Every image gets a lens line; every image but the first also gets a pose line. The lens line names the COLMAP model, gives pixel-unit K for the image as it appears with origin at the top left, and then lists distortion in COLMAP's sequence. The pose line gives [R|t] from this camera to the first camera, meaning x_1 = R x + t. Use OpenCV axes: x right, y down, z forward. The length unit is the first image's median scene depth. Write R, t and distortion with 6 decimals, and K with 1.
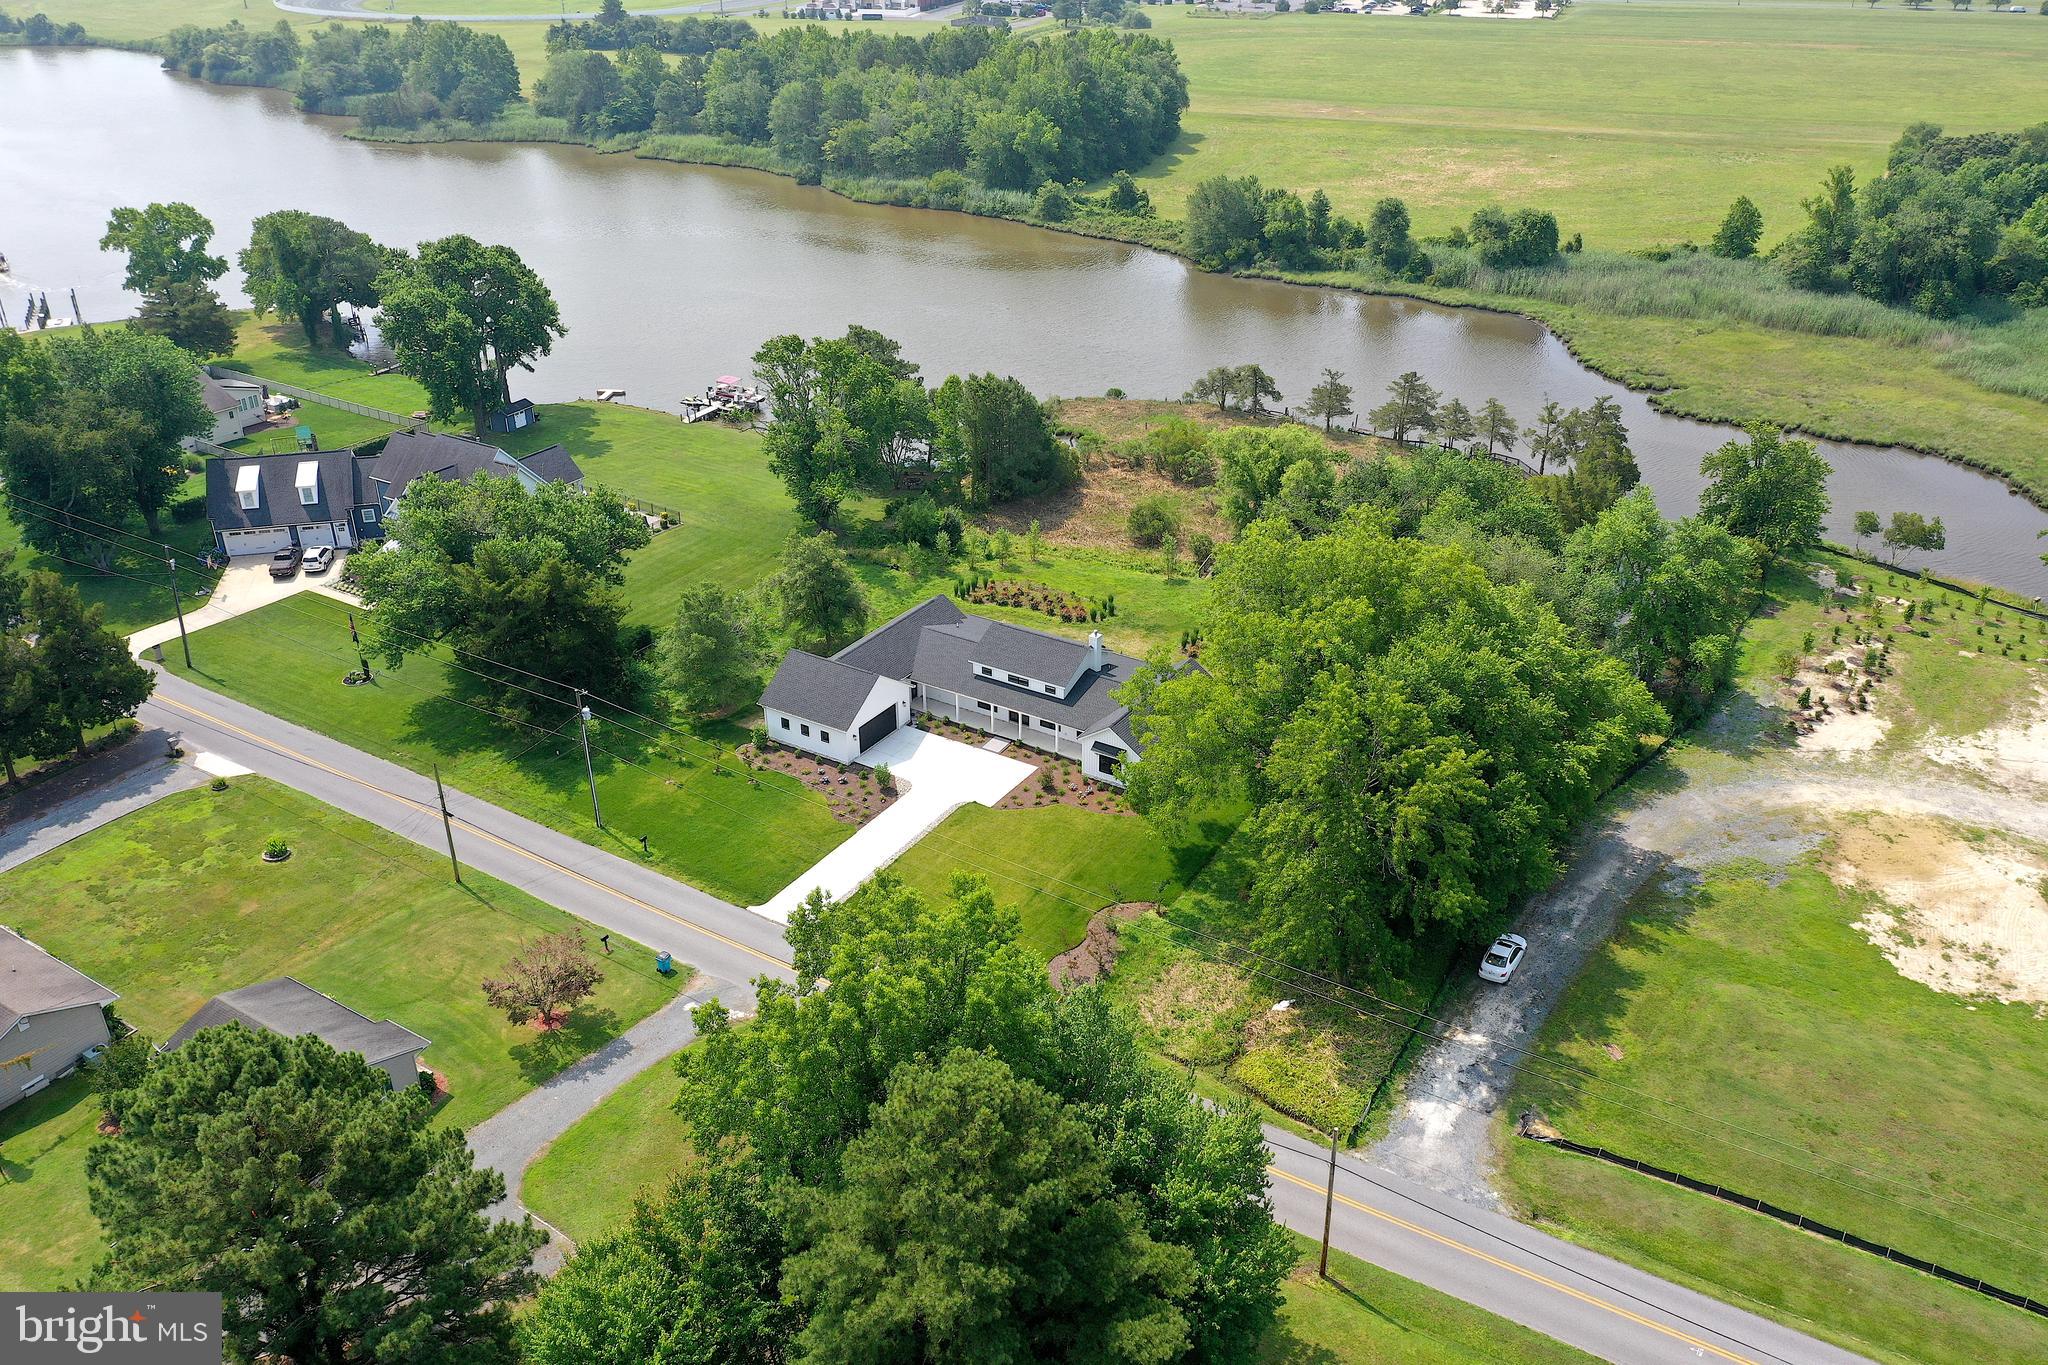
lens RADIAL K [[1616.0, 0, 1026.5], [0, 1616.0, 681.8], [0, 0, 1]] dist [0.005092, 0.001166]
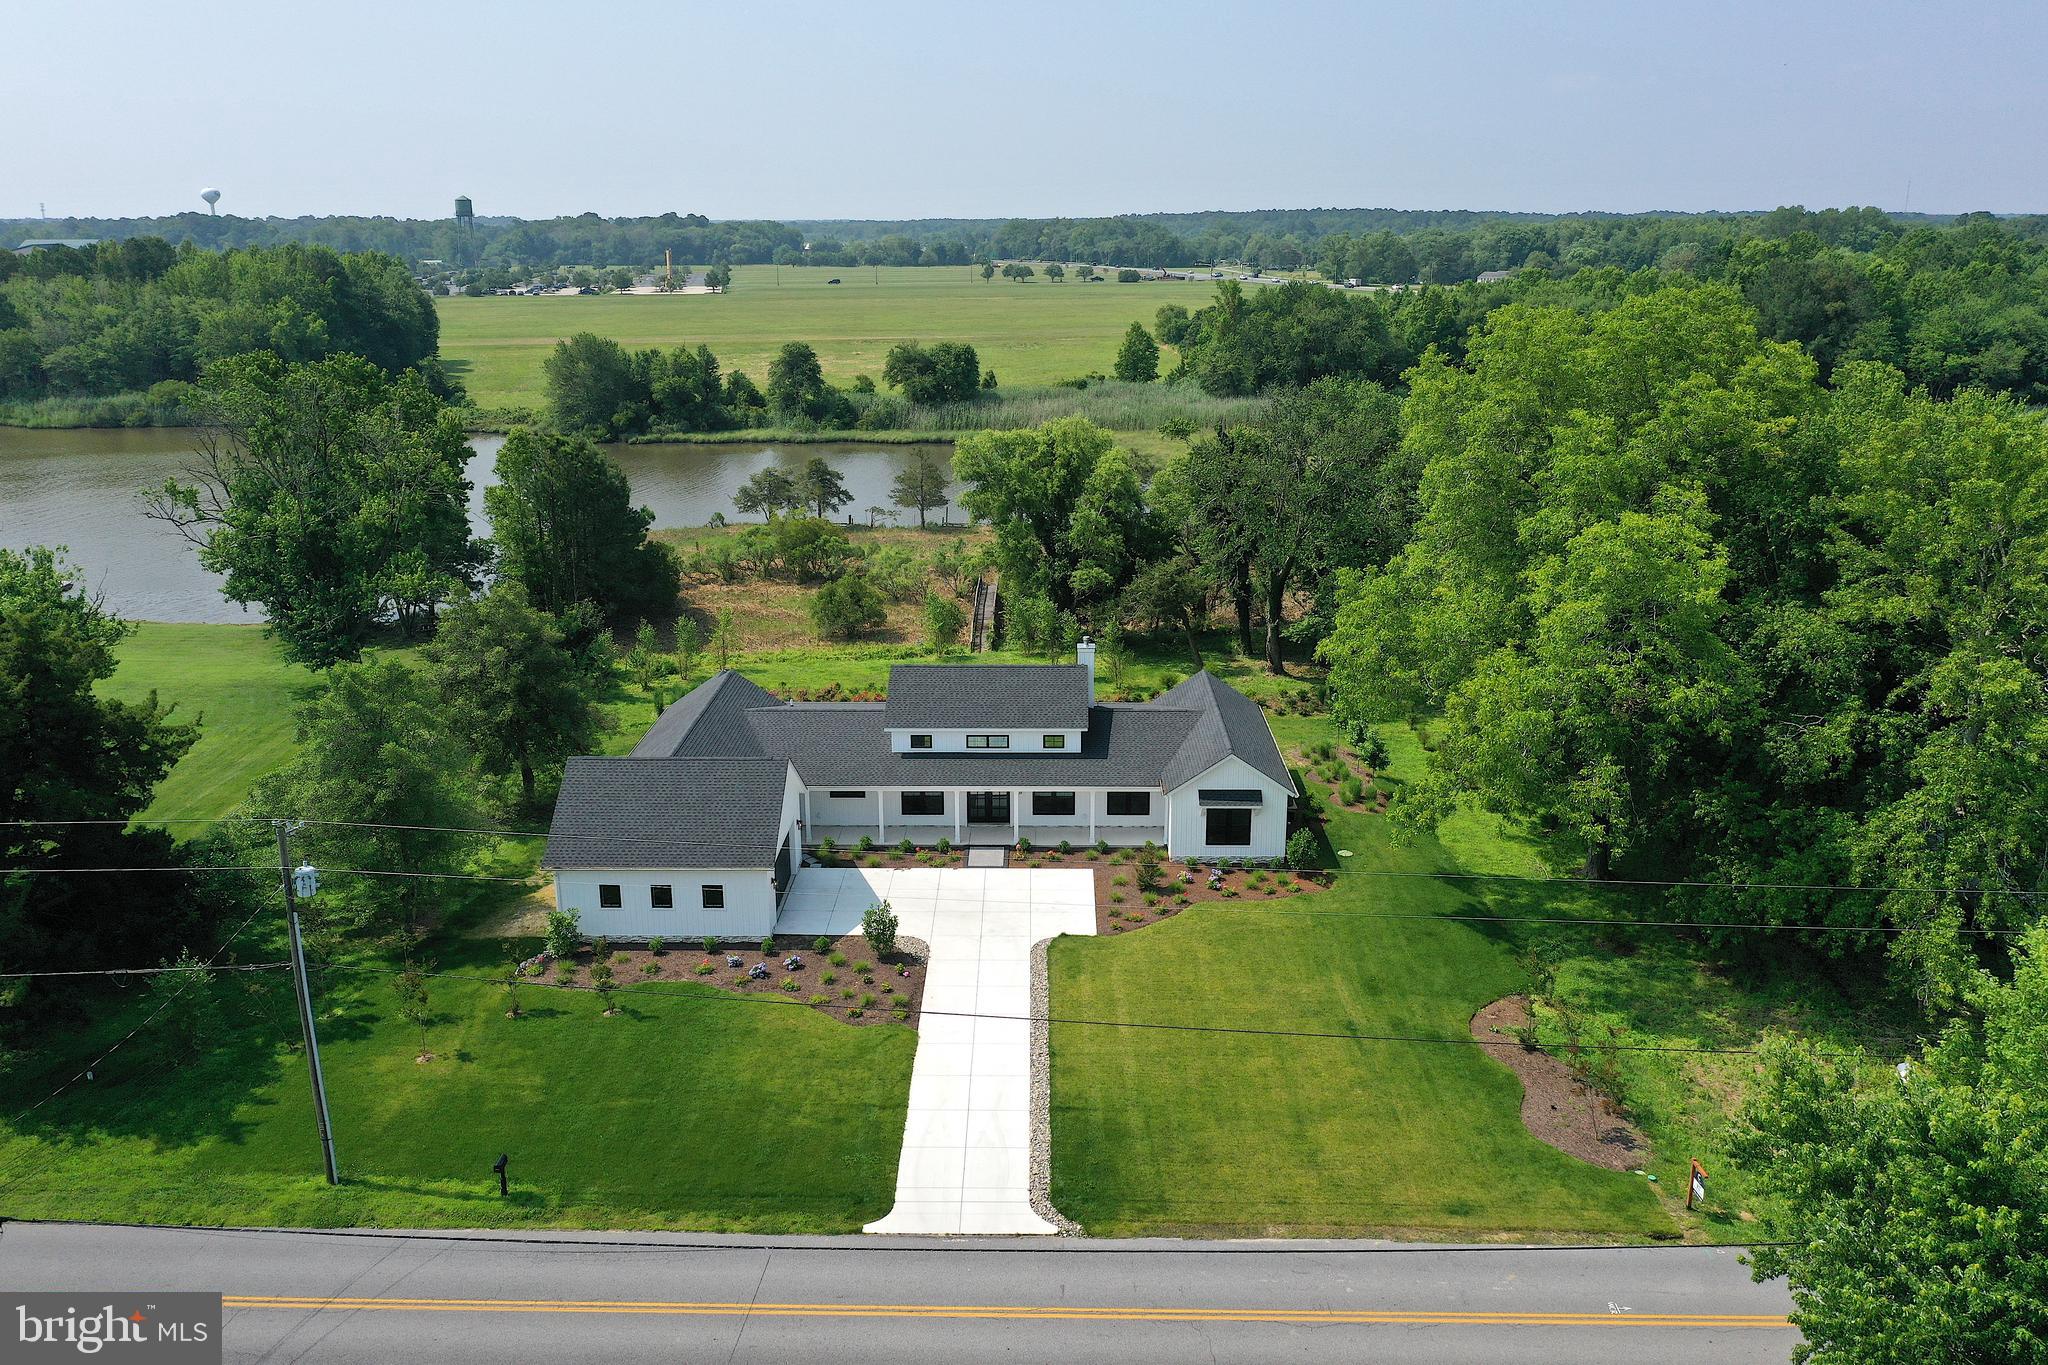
lens RADIAL K [[1616.0, 0, 1025.5], [0, 1616.0, 691.3], [0, 0, 1]] dist [0.005092, 0.001166]
pose [[0.853815, -0.143441, 0.500424, -0.192606], [0.240645, 0.961168, -0.135077, 0.043462], [-0.461616, 0.235755, 0.855178, 0.352311]]
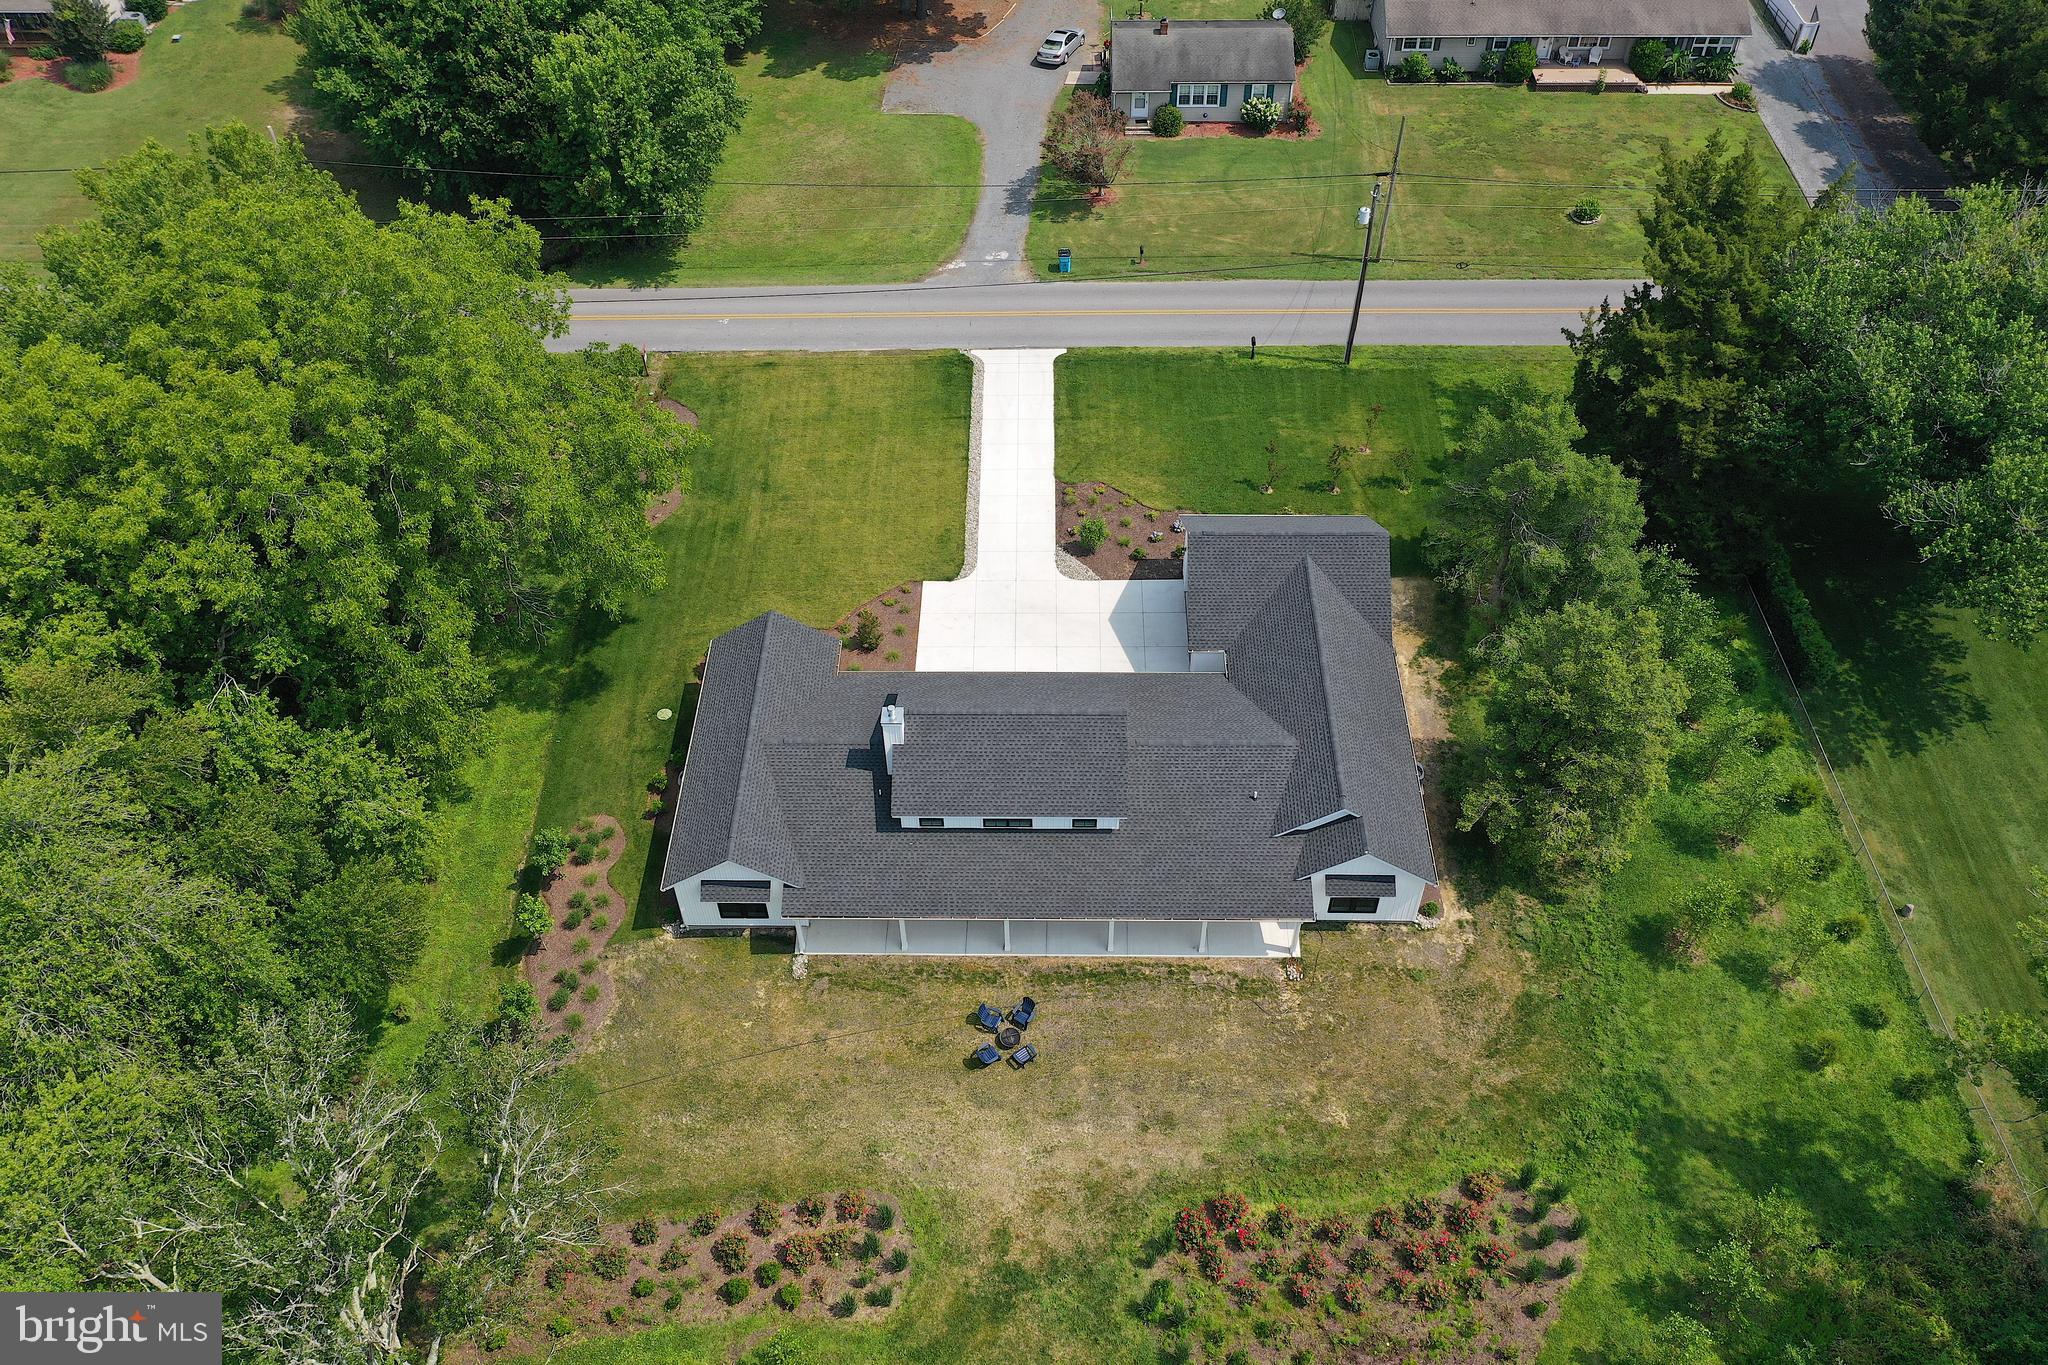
lens RADIAL K [[1616.0, 0, 1027.3], [0, 1616.0, 682.8], [0, 0, 1]] dist [0.005092, 0.001166]
pose [[-0.852573, 0.392519, -0.345034, 0.120214], [-0.231333, 0.308562, 0.922645, -0.342863], [0.468621, 0.866440, -0.172269, 0.762225]]
